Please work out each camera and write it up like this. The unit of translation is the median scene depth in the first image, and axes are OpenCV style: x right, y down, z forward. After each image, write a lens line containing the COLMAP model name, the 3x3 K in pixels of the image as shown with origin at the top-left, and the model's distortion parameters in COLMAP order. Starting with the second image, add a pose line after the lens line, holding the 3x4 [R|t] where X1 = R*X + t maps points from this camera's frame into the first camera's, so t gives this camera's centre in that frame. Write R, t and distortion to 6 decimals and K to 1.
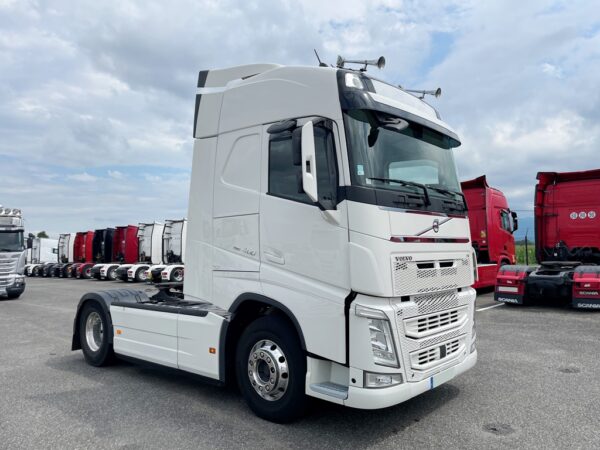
lens RADIAL K [[453.5, 0, 306.7], [0, 453.5, 239.4], [0, 0, 1]] dist [0.110879, -0.149011]
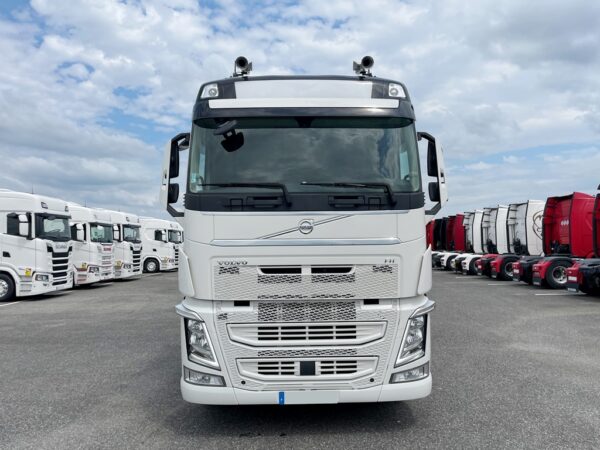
lens RADIAL K [[453.5, 0, 306.7], [0, 453.5, 239.4], [0, 0, 1]] dist [0.110879, -0.149011]
pose [[0.687281, 0.003820, -0.726382, 0.779825], [0.017516, 0.999608, 0.021830, -0.020241], [0.726180, -0.027727, 0.686945, 0.330538]]
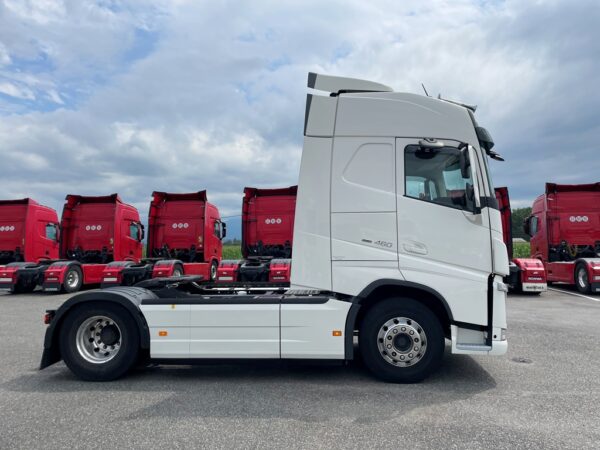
lens RADIAL K [[453.5, 0, 306.7], [0, 453.5, 239.4], [0, 0, 1]] dist [0.110879, -0.149011]
pose [[0.796642, 0.023118, 0.604009, -0.859207], [-0.023233, 0.999701, -0.007621, 0.025516], [-0.604005, -0.007962, 0.796941, 0.162112]]
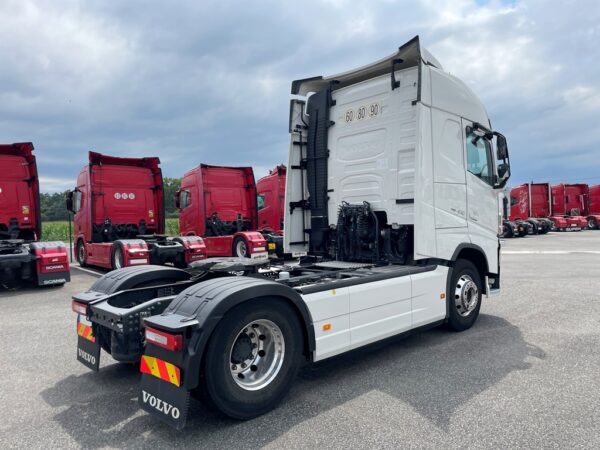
lens RADIAL K [[453.5, 0, 306.7], [0, 453.5, 239.4], [0, 0, 1]] dist [0.110879, -0.149011]
pose [[0.081595, -0.030165, 0.996209, -1.298345], [0.001866, 0.999545, 0.030113, 0.056459], [-0.996664, -0.000598, 0.081614, 1.159733]]
